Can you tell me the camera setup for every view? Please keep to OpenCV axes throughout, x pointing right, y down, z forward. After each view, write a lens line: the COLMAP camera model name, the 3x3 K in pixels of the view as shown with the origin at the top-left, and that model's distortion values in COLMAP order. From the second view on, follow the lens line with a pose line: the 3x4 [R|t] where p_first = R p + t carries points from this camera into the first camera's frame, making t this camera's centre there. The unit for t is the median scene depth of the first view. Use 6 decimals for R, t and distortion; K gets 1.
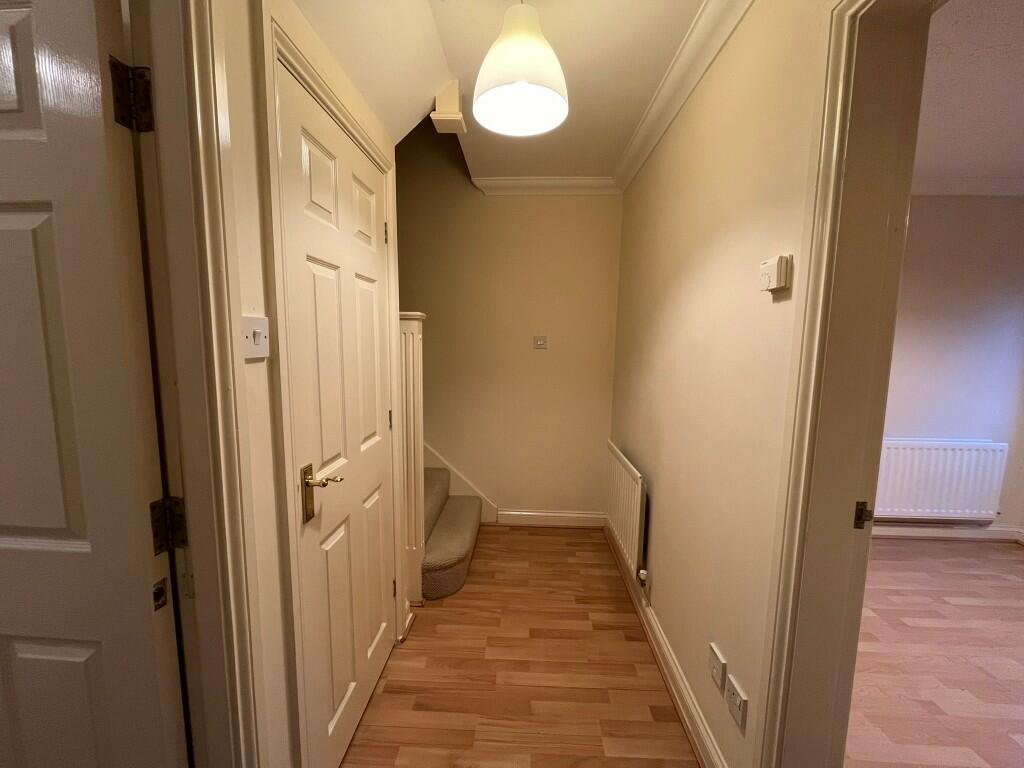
lens RADIAL K [[413.8, 0, 513.8], [0, 413.8, 377.9], [0, 0, 1]] dist [-0.000183, -0.000744]
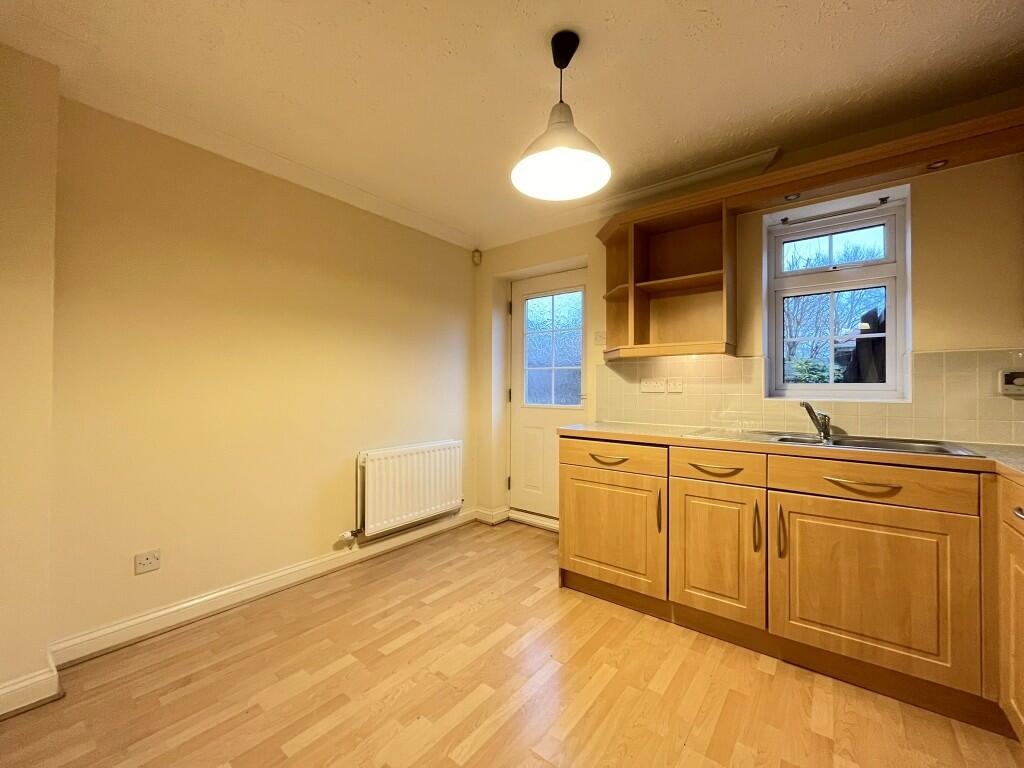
lens RADIAL K [[413.8, 0, 511.1], [0, 413.8, 383.8], [0, 0, 1]] dist [-0.000183, -0.000744]
pose [[0.594295, -0.006999, 0.804216, 0.335511], [0.074188, 0.996176, -0.046153, 0.065171], [-0.800818, 0.087091, 0.592542, 0.169744]]
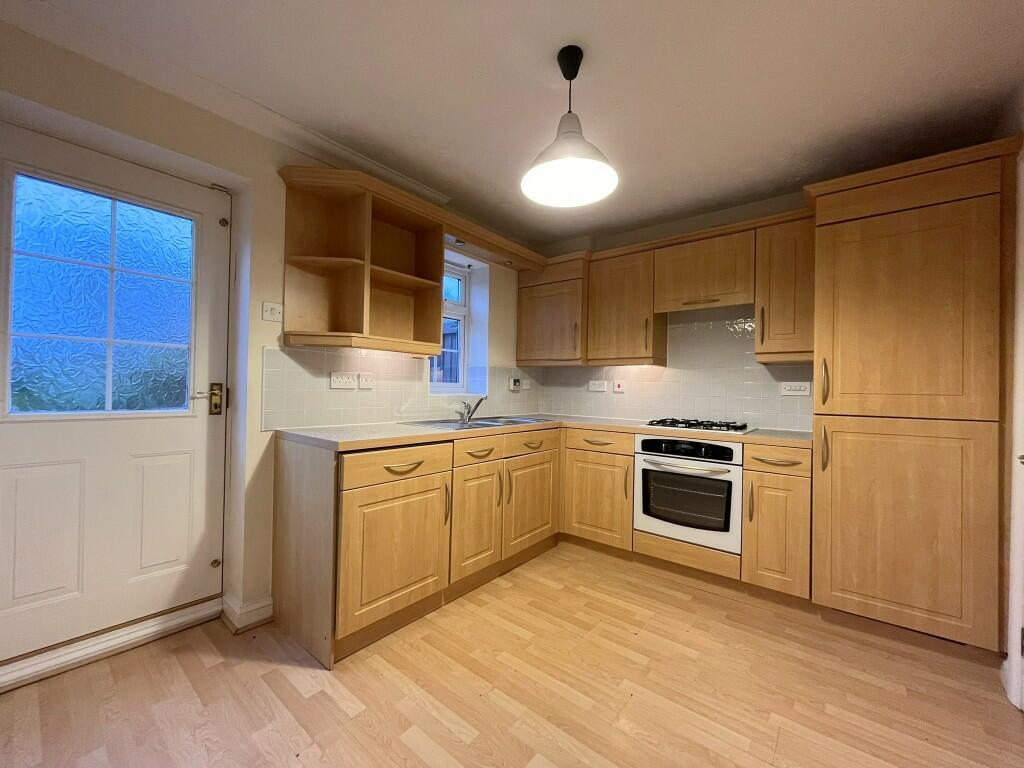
lens RADIAL K [[413.8, 0, 507.0], [0, 413.8, 386.6], [0, 0, 1]] dist [-0.000183, -0.000744]
pose [[-0.790464, -0.031040, 0.611722, 0.560252], [0.018220, 0.997082, 0.074138, -0.004269], [-0.612238, 0.069749, -0.787591, 1.042667]]
